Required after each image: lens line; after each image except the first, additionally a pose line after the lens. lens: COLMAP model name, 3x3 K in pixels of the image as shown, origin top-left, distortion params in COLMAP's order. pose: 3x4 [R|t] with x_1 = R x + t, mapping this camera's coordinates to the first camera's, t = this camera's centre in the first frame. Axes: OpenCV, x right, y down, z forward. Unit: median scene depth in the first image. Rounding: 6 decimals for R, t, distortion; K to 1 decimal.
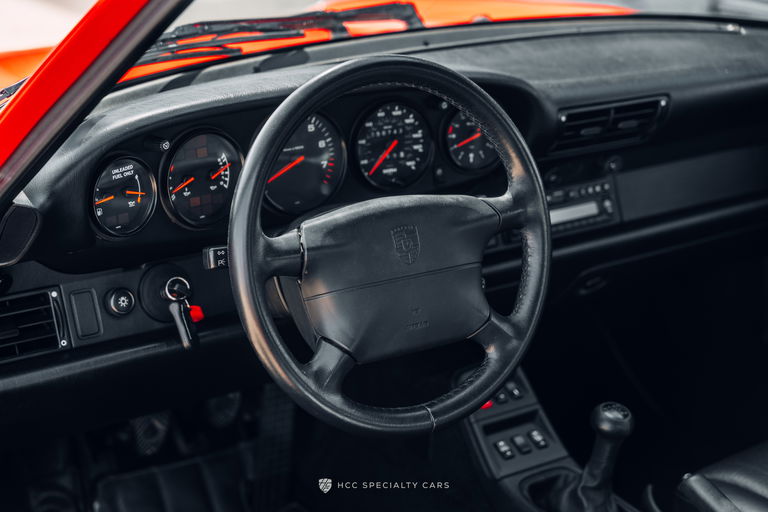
lens RADIAL K [[1506.6, 0, 381.9], [0, 1506.6, 254.5], [0, 0, 1]] dist [0.046078, 0.000000]
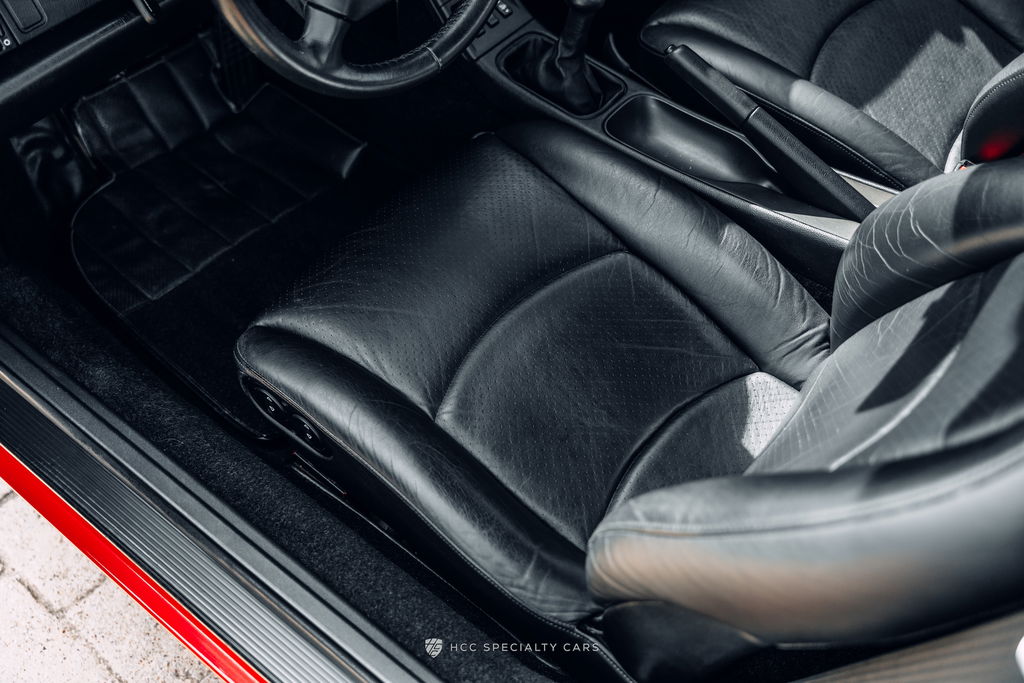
lens RADIAL K [[1110.2, 0, 517.1], [0, 1110.2, 347.1], [0, 0, 1]] dist [0.008169, 0.000000]
pose [[0.965093, -0.219781, 0.142449, -0.049438], [0.112616, 0.839274, 0.531917, -0.092200], [-0.236459, -0.497308, 0.834729, 0.268108]]
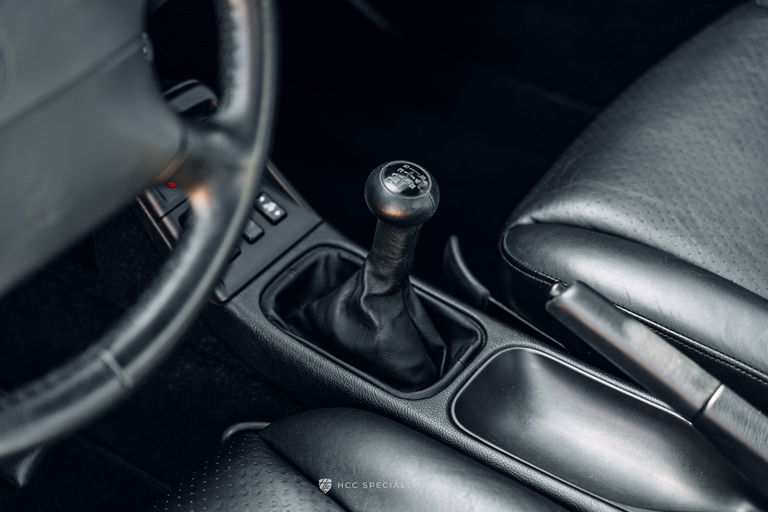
lens RADIAL K [[1506.6, 0, 385.4], [0, 1506.6, 254.3], [0, 0, 1]] dist [0.046078, 0.000000]
pose [[0.950146, -0.241386, 0.197369, 0.024534], [0.153775, 0.913421, 0.376849, -0.090967], [-0.271247, -0.327712, 0.905003, 0.458660]]
